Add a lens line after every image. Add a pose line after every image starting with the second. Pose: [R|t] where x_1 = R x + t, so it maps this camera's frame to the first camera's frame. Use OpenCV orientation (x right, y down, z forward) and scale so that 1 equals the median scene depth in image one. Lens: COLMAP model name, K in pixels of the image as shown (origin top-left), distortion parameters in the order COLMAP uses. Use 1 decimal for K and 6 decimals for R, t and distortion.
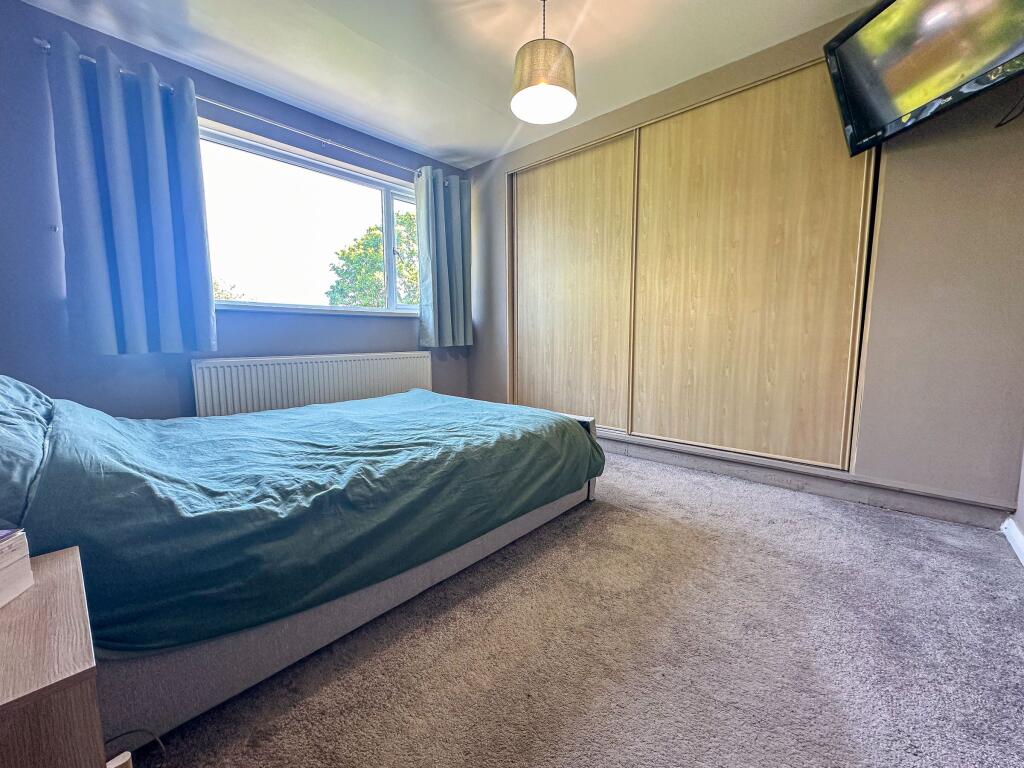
lens RADIAL K [[412.3, 0, 511.3], [0, 412.3, 380.7], [0, 0, 1]] dist [-0.004493, 0.000873]
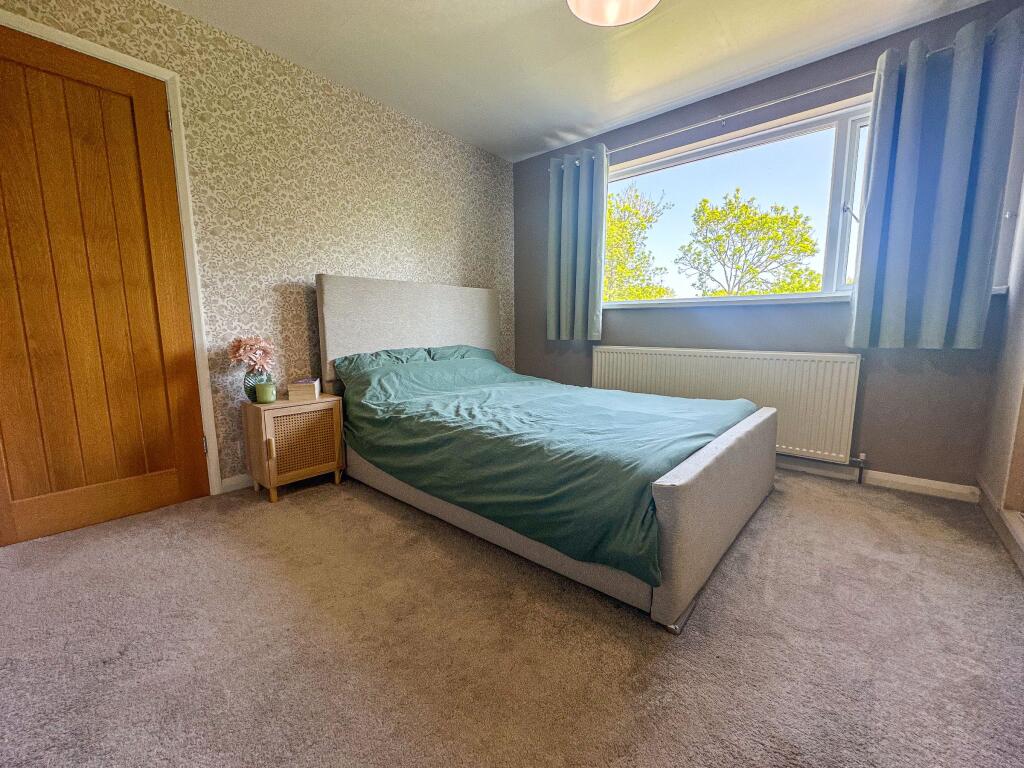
lens RADIAL K [[412.3, 0, 511.9], [0, 412.3, 383.3], [0, 0, 1]] dist [-0.004493, 0.000873]
pose [[0.025629, 0.132872, -0.990802, 0.601921], [-0.111502, 0.985323, 0.129253, -0.071650], [0.993434, 0.107164, 0.040068, 0.635255]]
